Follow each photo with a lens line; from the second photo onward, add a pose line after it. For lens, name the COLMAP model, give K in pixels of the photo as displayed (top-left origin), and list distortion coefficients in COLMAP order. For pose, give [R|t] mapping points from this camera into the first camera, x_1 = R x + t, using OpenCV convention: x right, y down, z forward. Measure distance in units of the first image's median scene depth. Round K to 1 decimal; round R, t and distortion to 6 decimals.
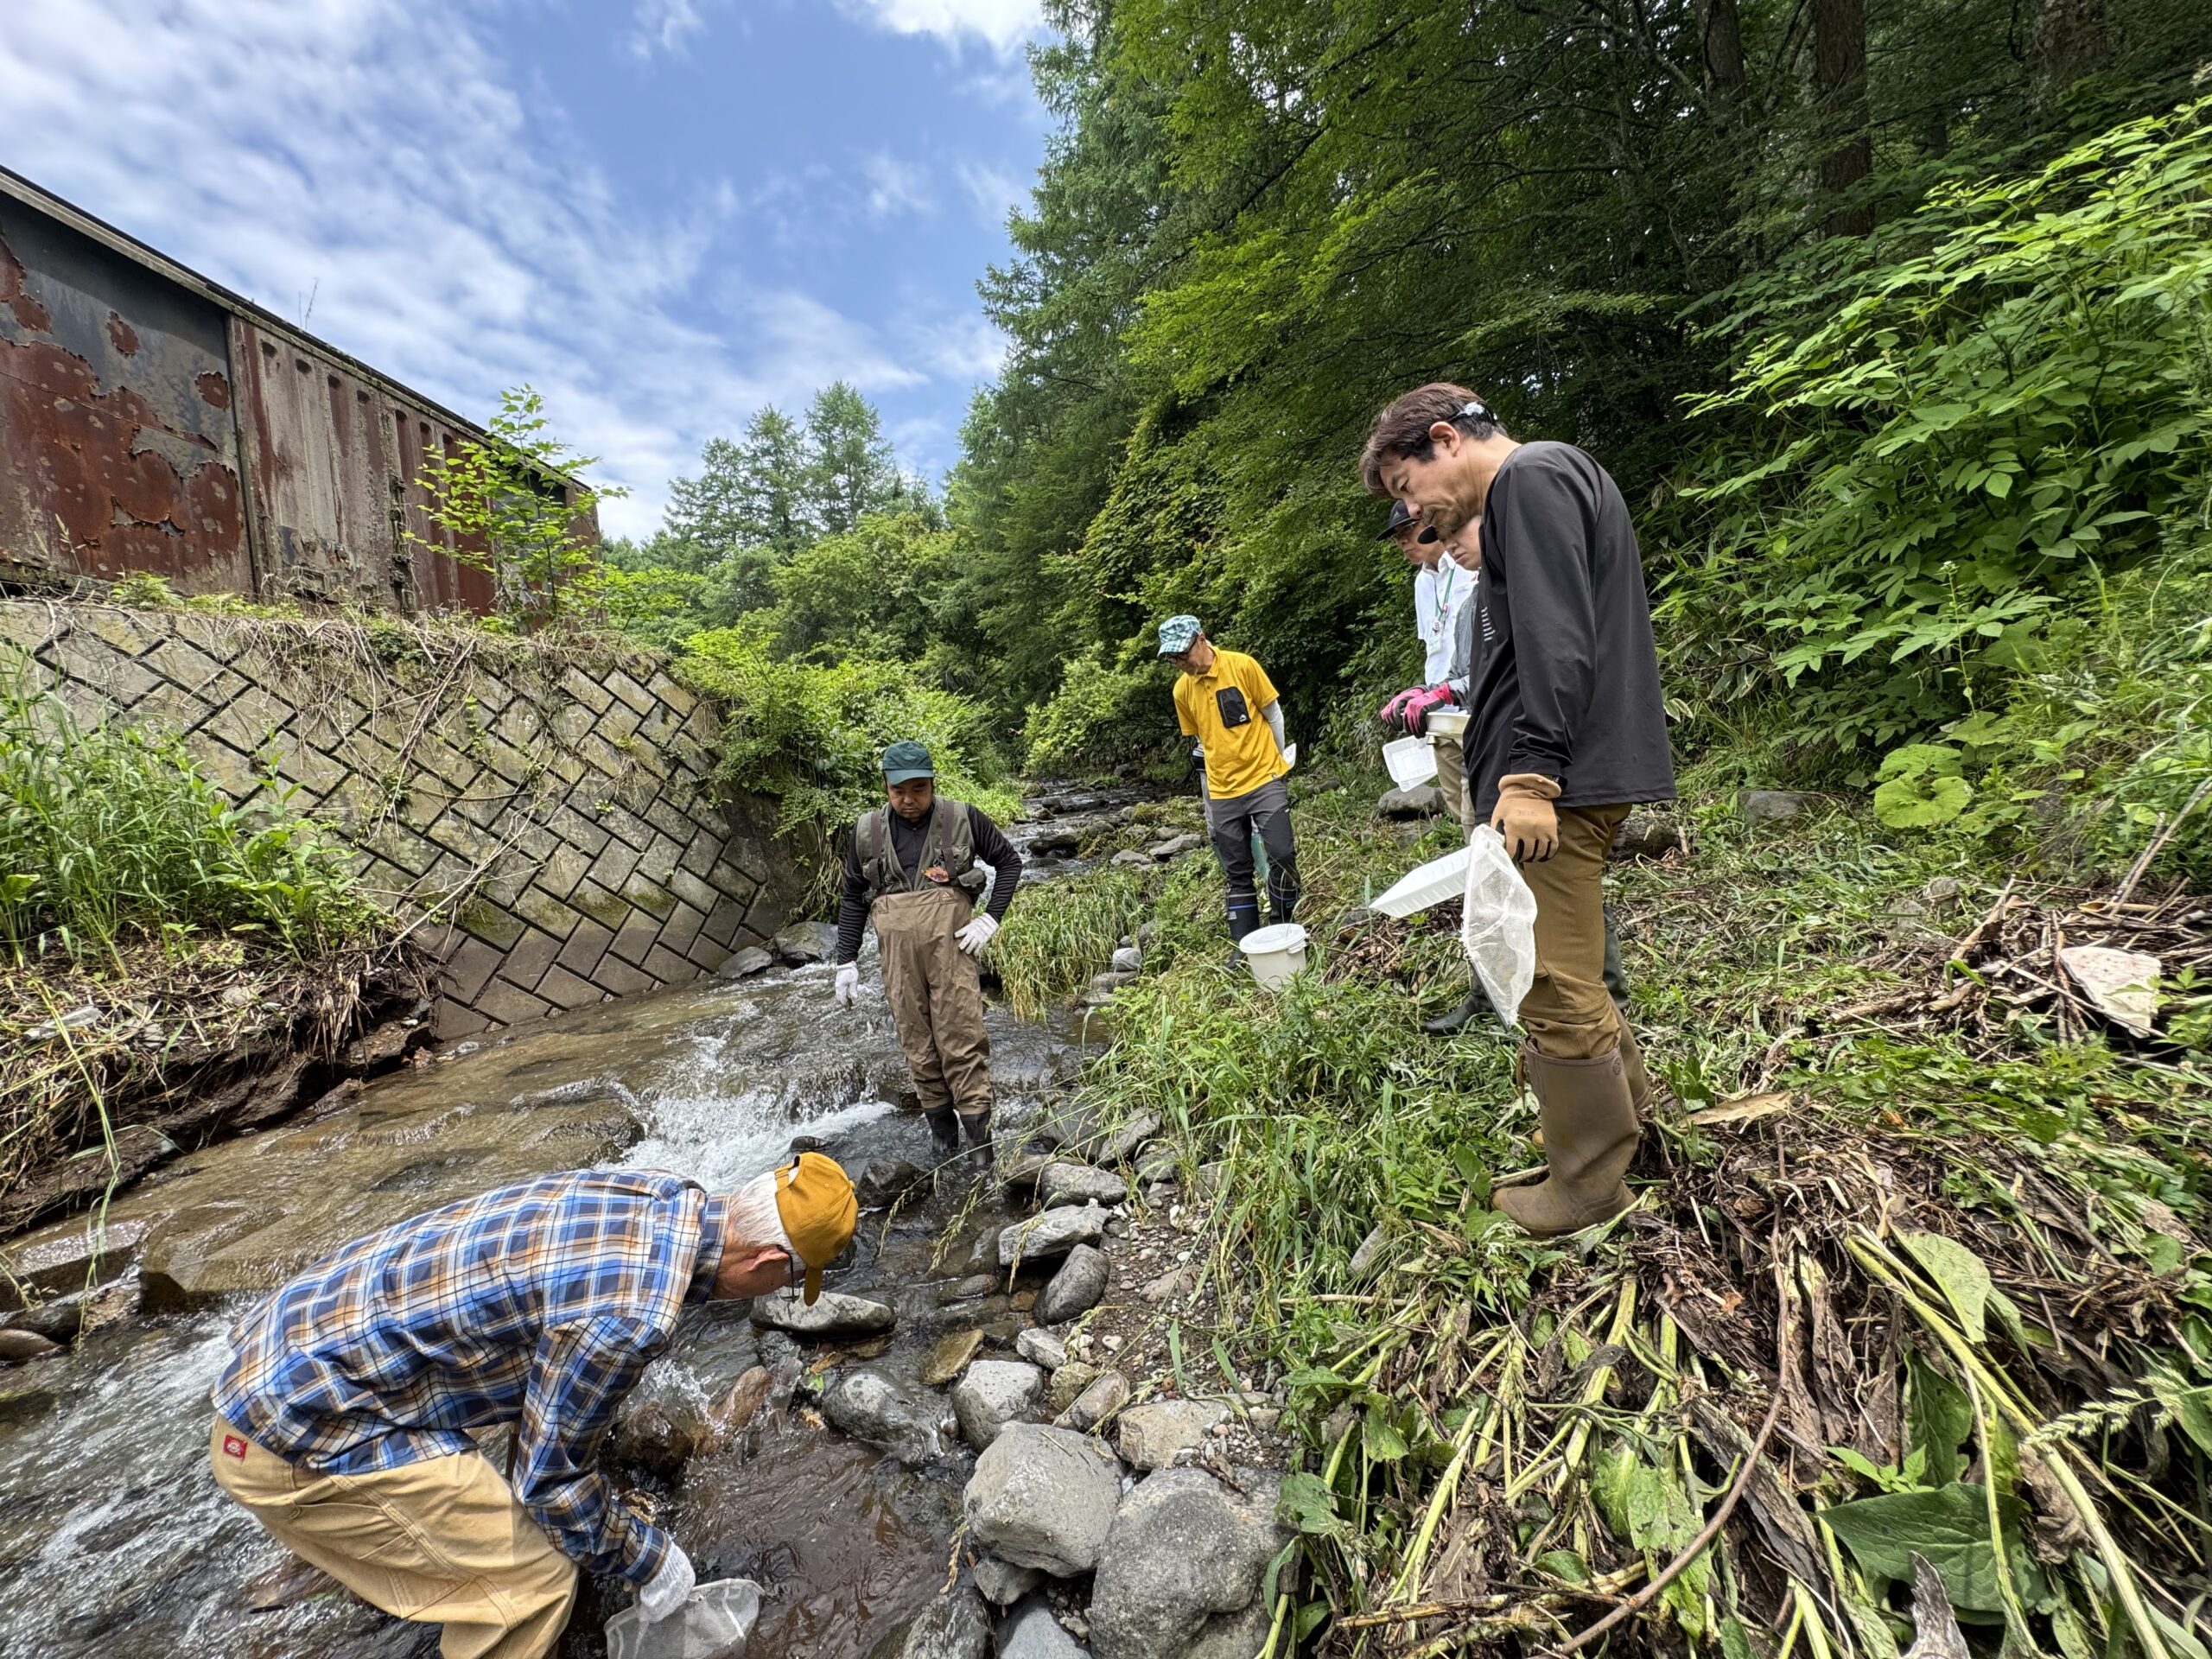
lens RADIAL K [[887.3, 0, 1106.0], [0, 887.3, 829.5], [0, 0, 1]] dist [0.001556, 0.000493]
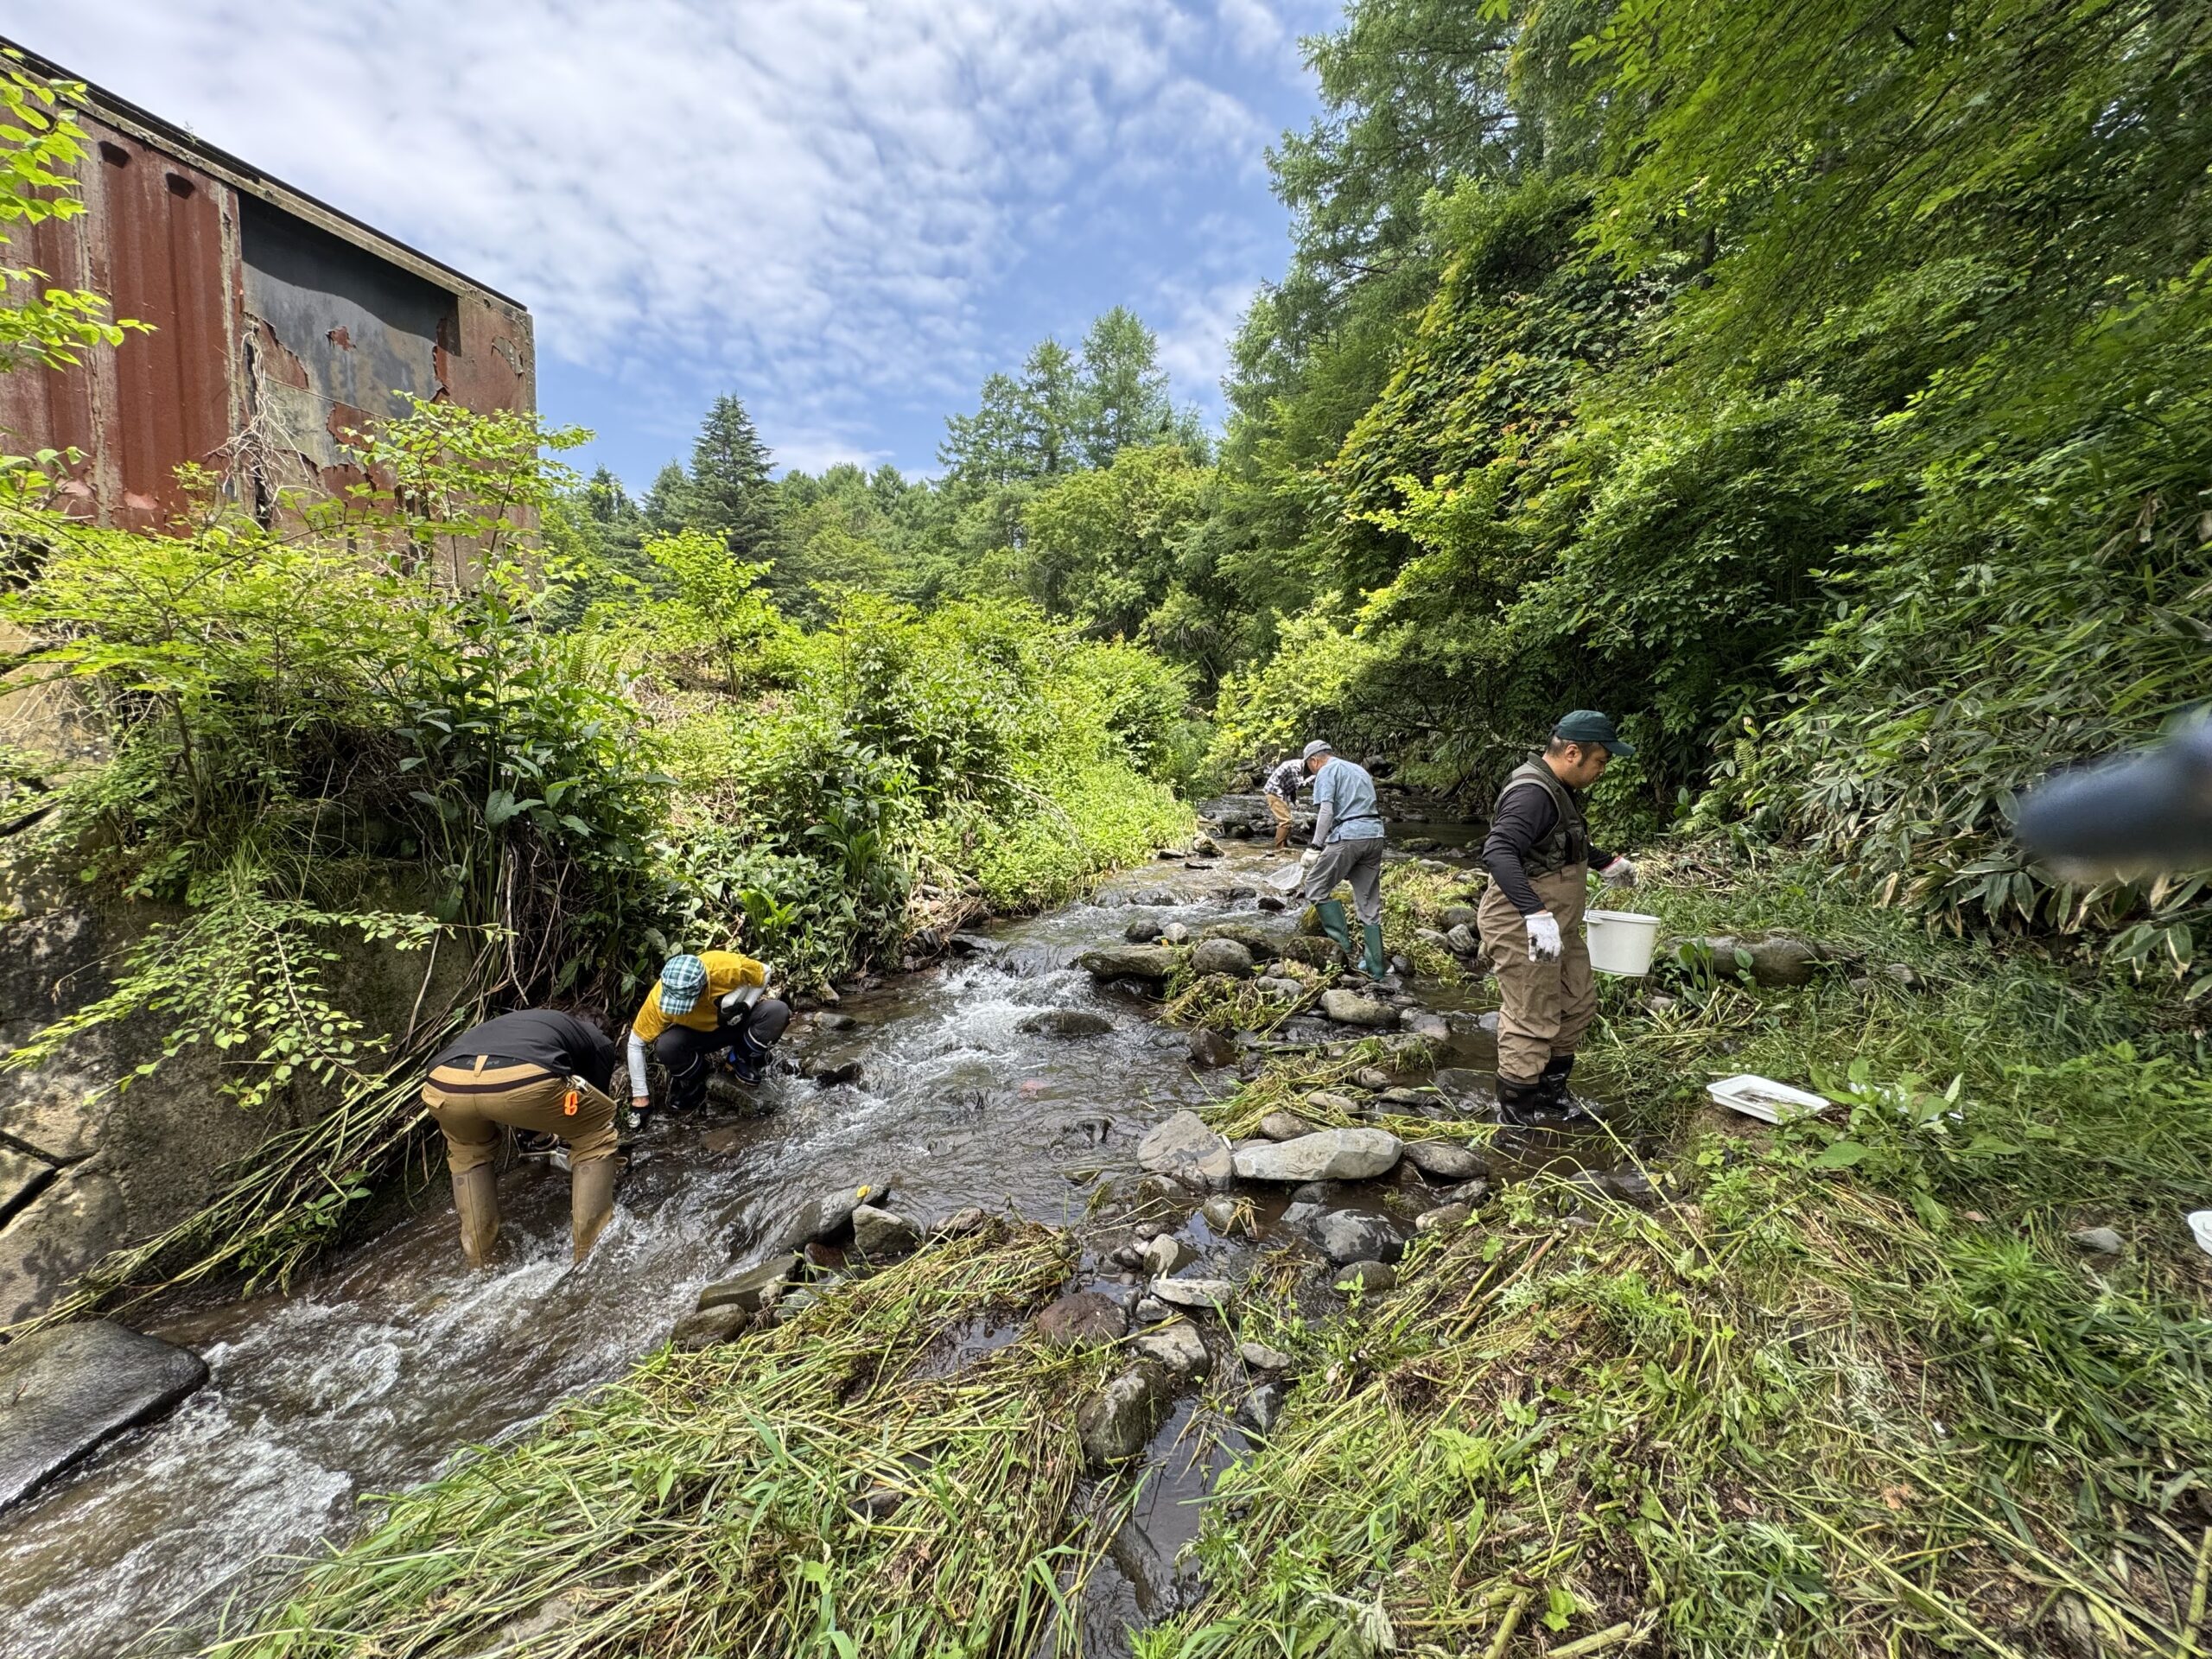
lens RADIAL K [[887.3, 0, 1106.0], [0, 887.3, 829.5], [0, 0, 1]] dist [0.001556, 0.000493]
pose [[0.952740, 0.120535, -0.278852, 0.038022], [-0.107455, 0.992288, 0.061787, -0.056025], [0.284149, -0.028903, 0.958344, 0.306473]]
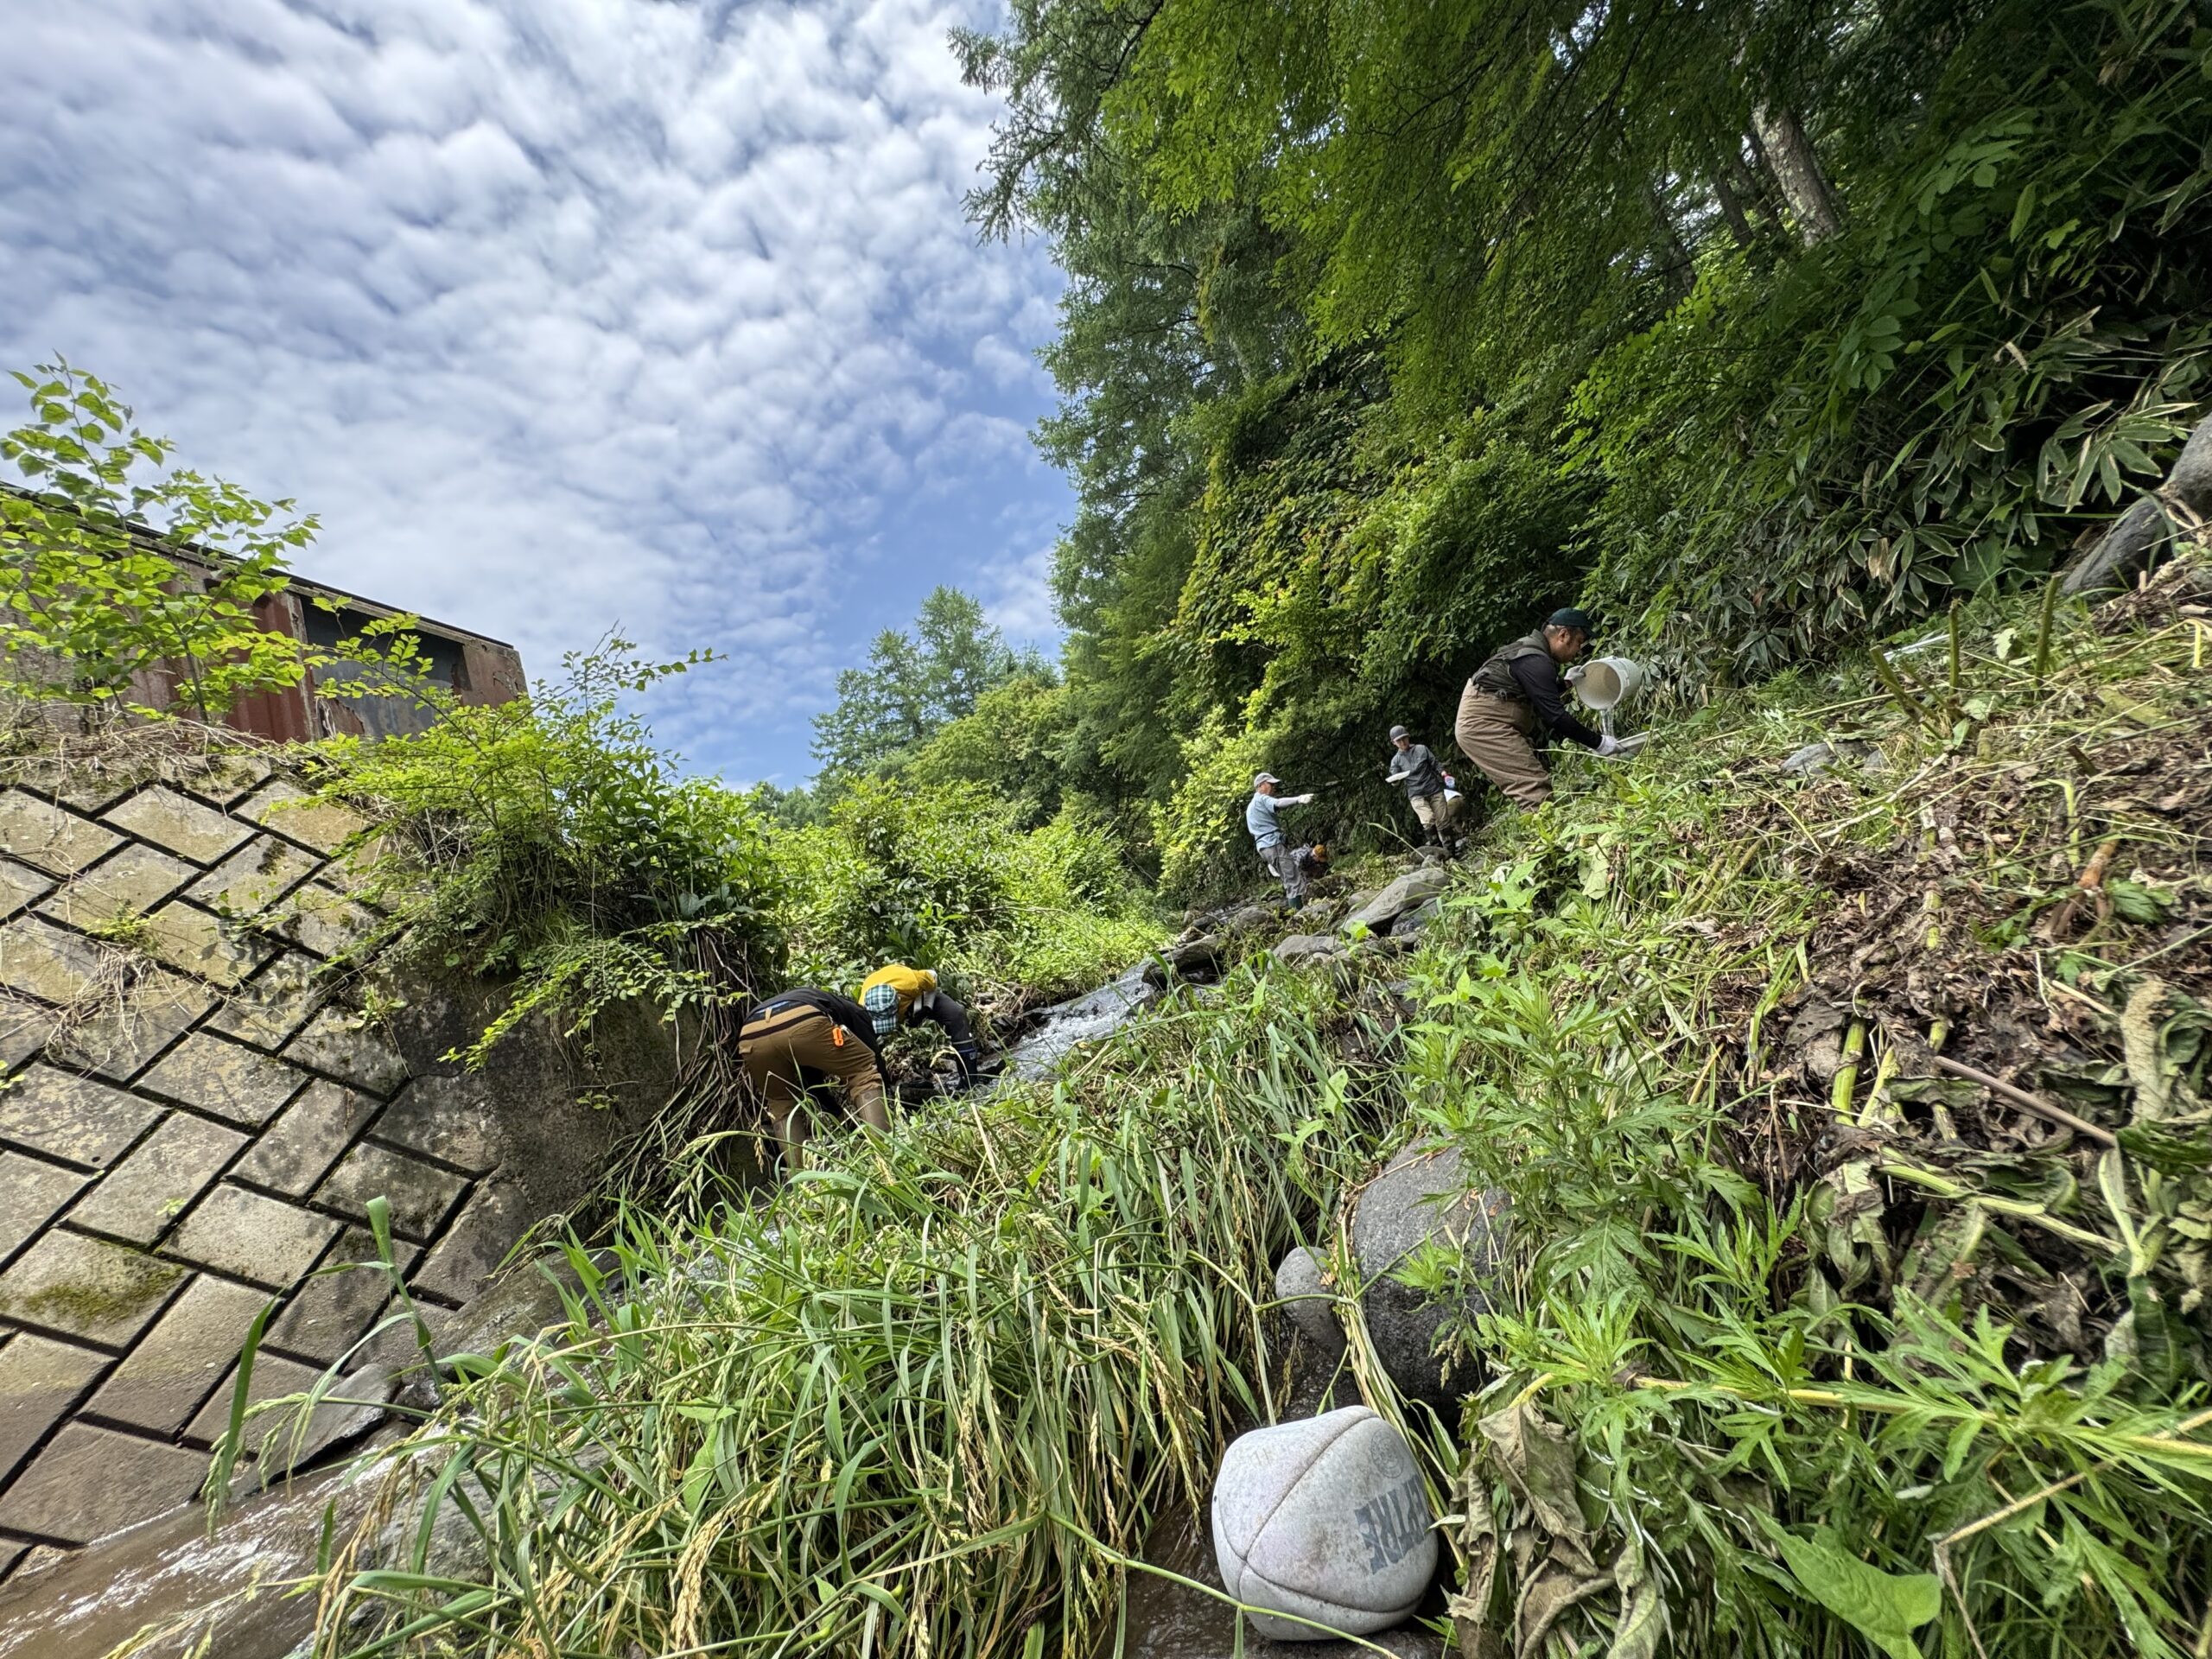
lens RADIAL K [[887.3, 0, 1106.0], [0, 887.3, 829.5], [0, 0, 1]] dist [0.001556, 0.000493]
pose [[0.952819, -0.245184, -0.178943, 0.012253], [0.212476, 0.959751, -0.183663, 0.016951], [0.216772, 0.136976, 0.966565, 0.241183]]
